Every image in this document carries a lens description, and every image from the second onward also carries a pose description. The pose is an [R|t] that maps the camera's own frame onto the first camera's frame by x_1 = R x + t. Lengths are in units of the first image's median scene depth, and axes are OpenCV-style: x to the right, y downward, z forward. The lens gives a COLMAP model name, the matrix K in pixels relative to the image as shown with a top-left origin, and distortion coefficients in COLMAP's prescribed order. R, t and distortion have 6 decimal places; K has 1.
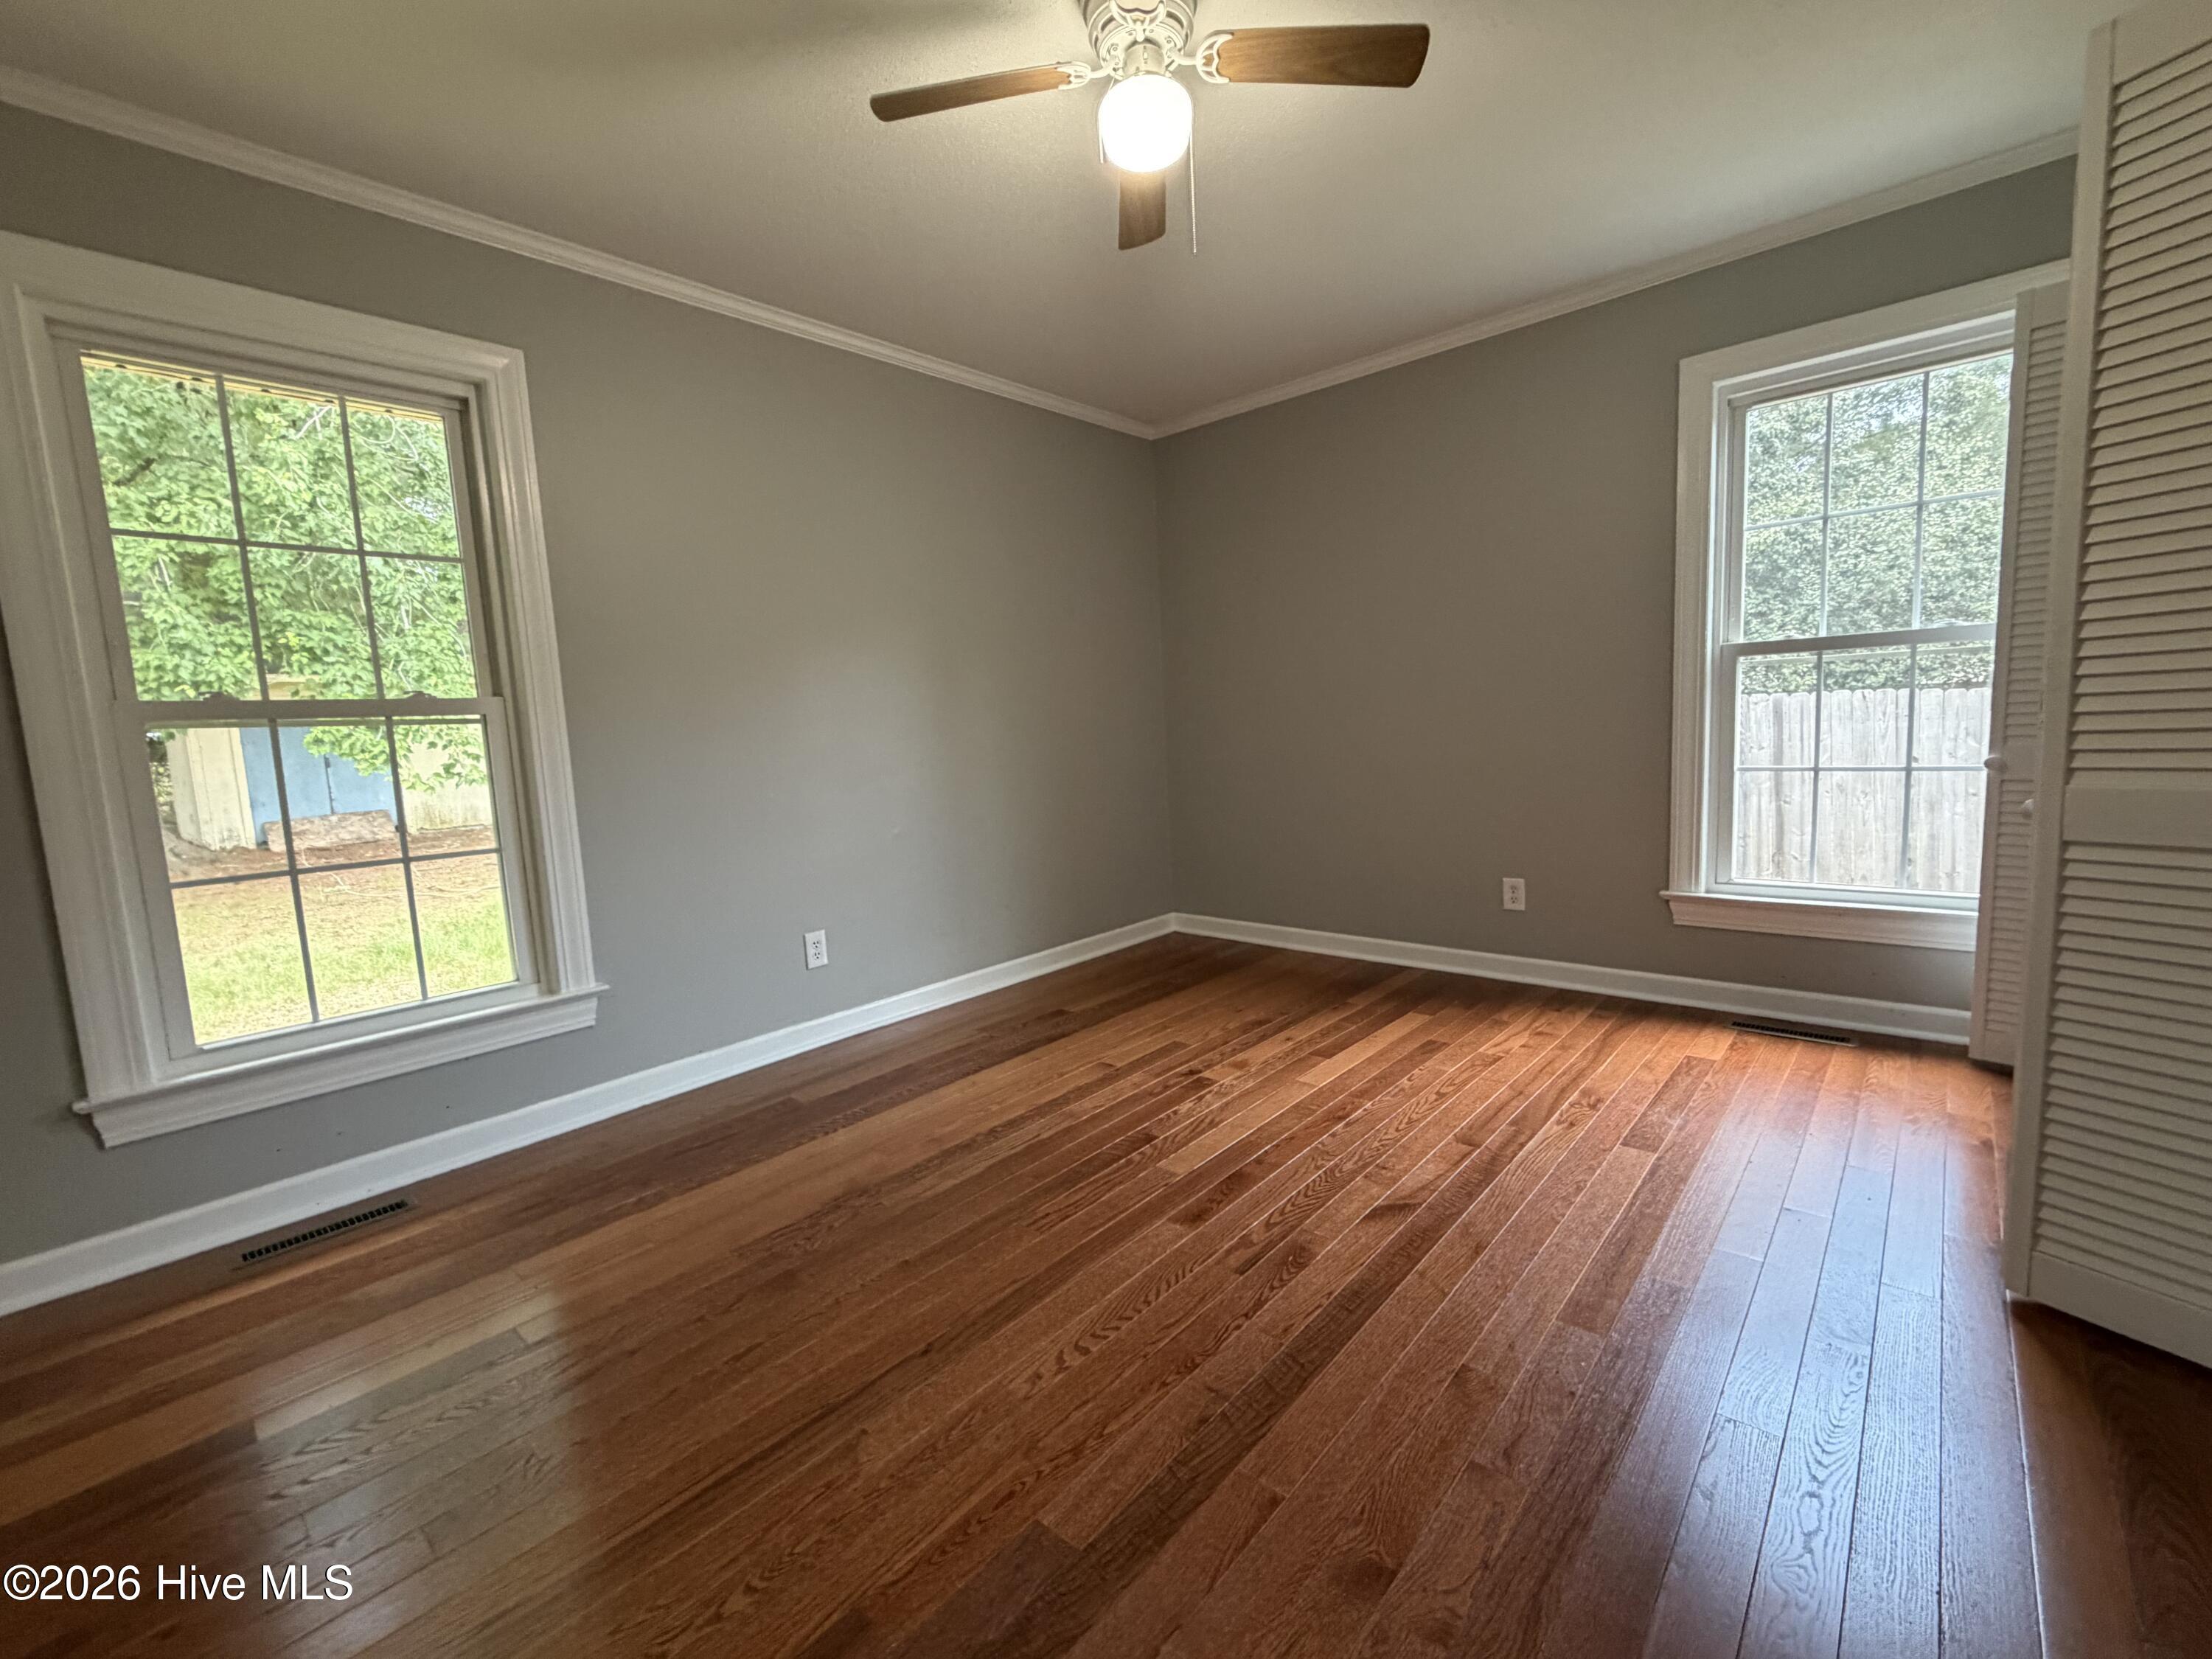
lens RADIAL K [[936.4, 0, 1104.0], [0, 936.4, 832.7], [0, 0, 1]] dist [-0.000240, 0.000567]
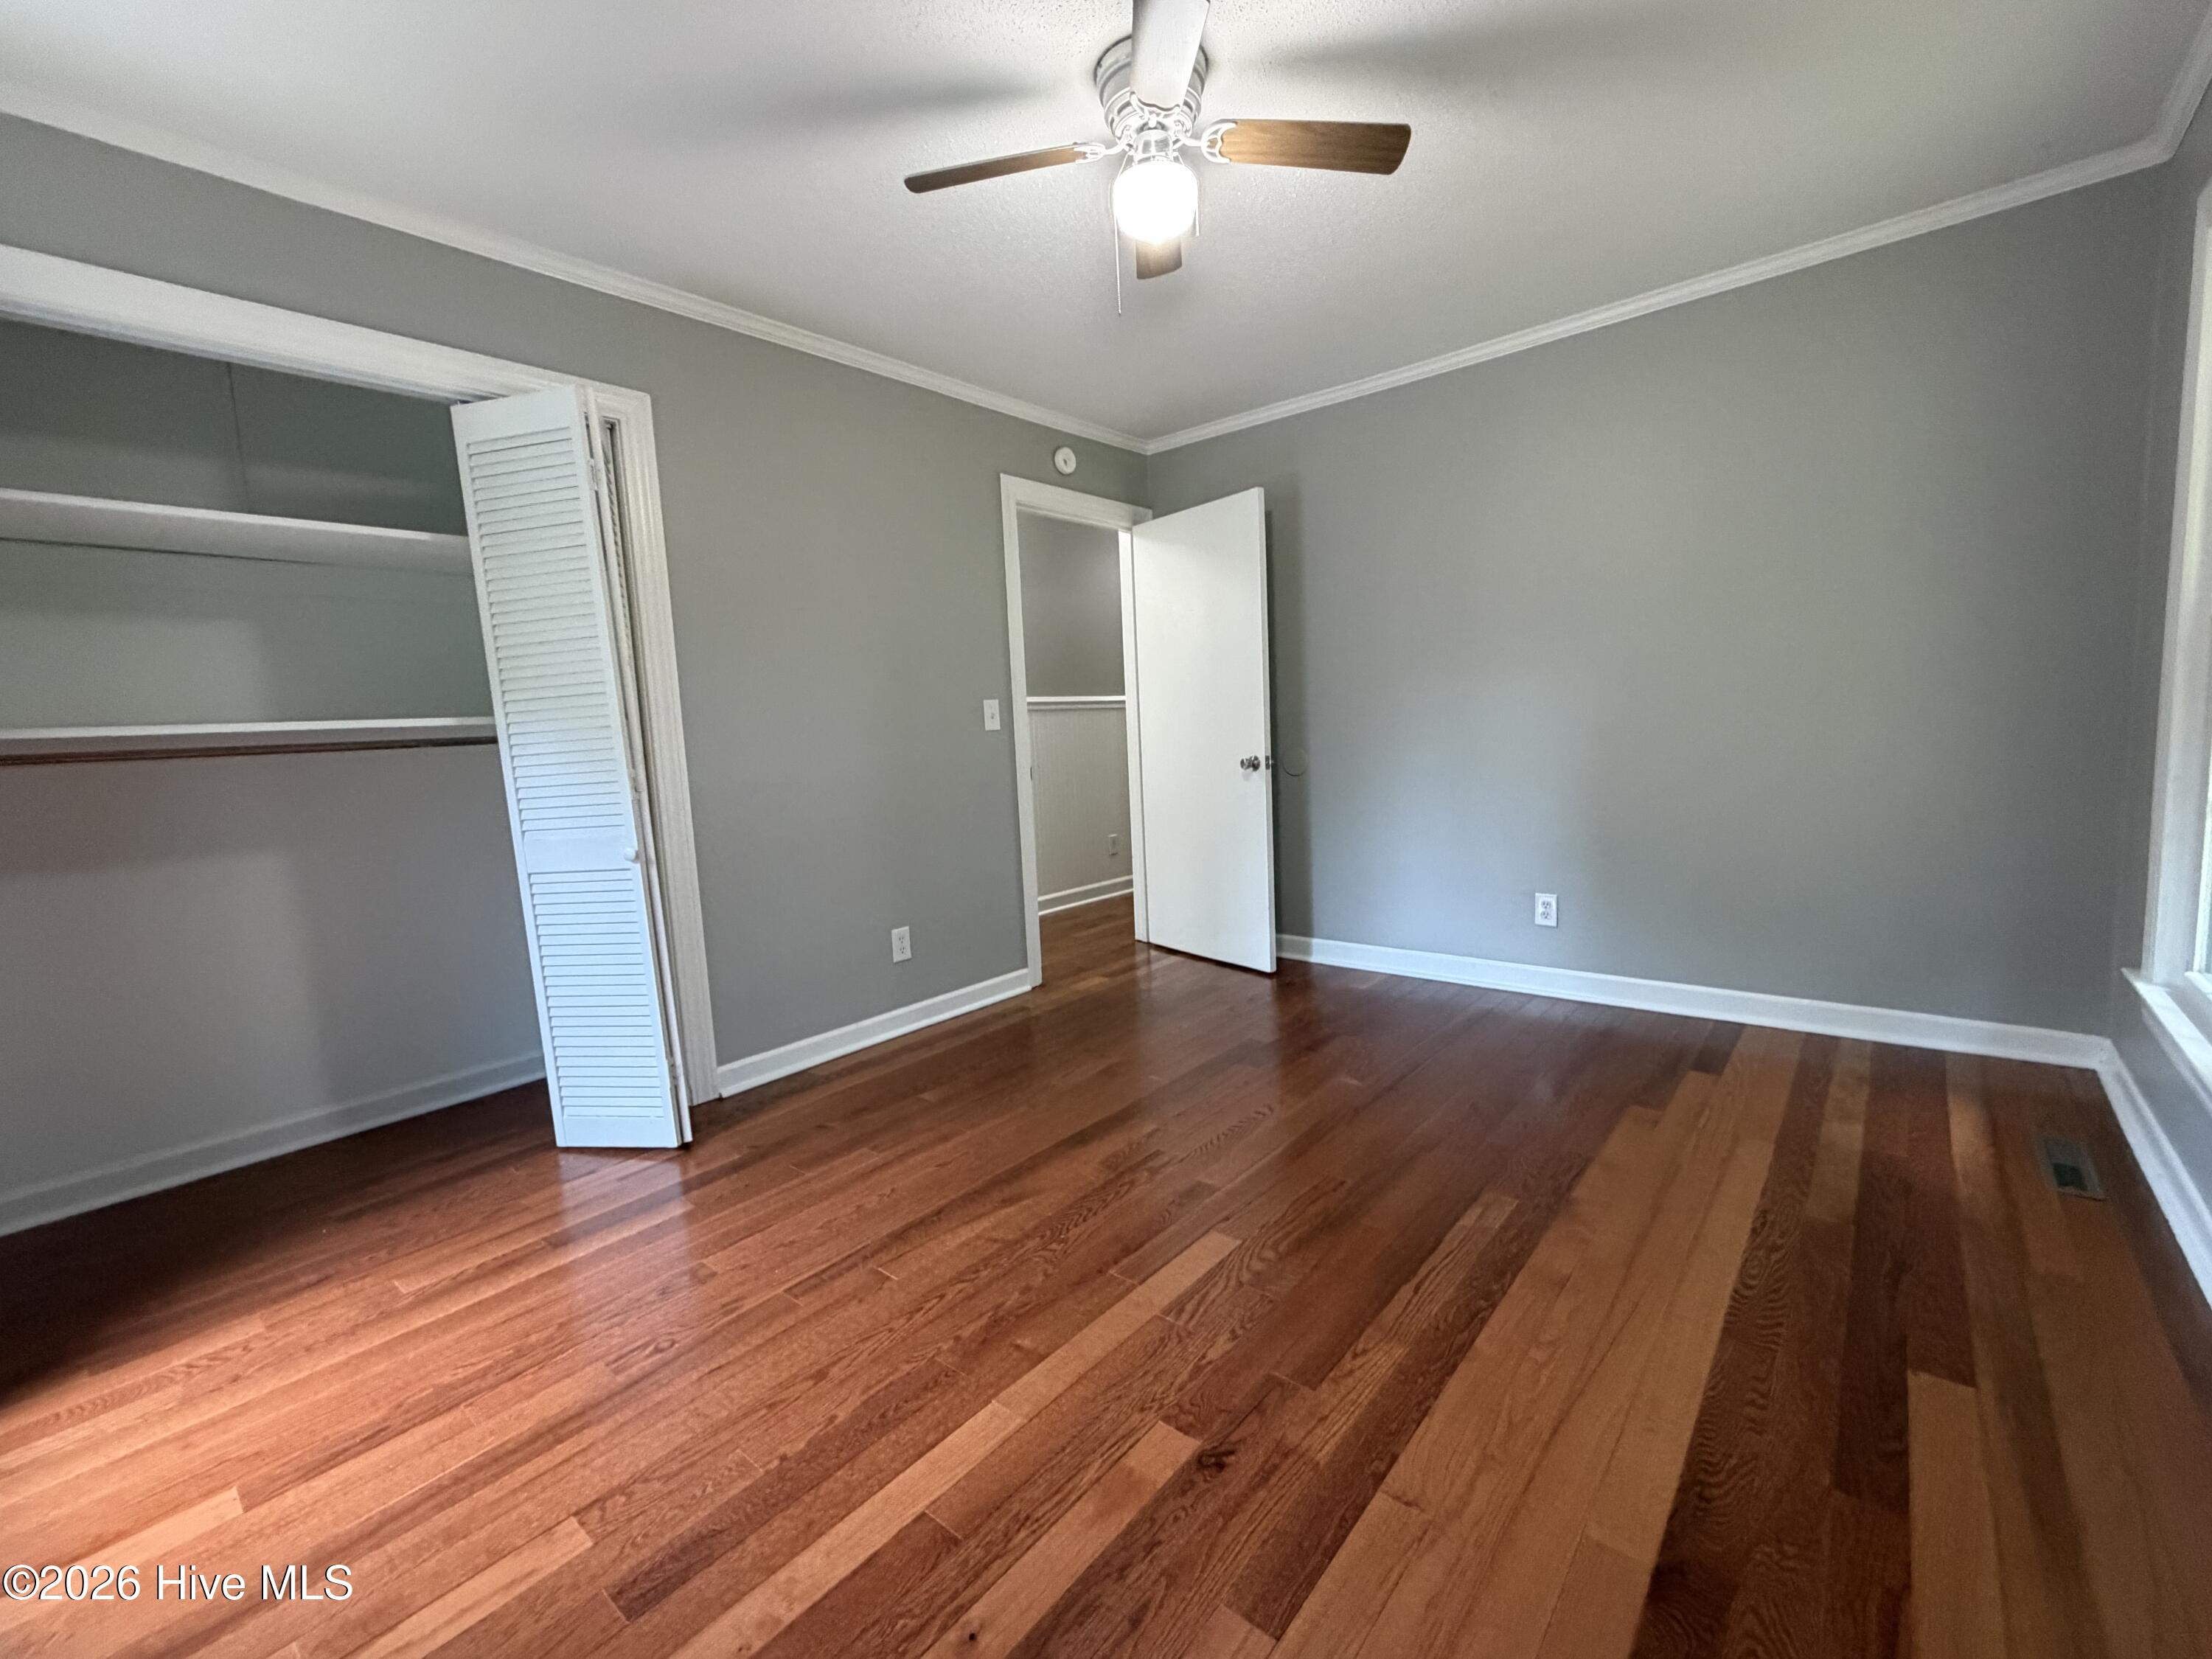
lens RADIAL K [[936.4, 0, 1104.0], [0, 936.4, 832.7], [0, 0, 1]] dist [-0.000240, 0.000567]
pose [[-0.994107, 0.106802, -0.018575, 0.148158], [0.099553, 0.967245, 0.233508, -0.219846], [0.042905, 0.230282, -0.972178, 1.637153]]
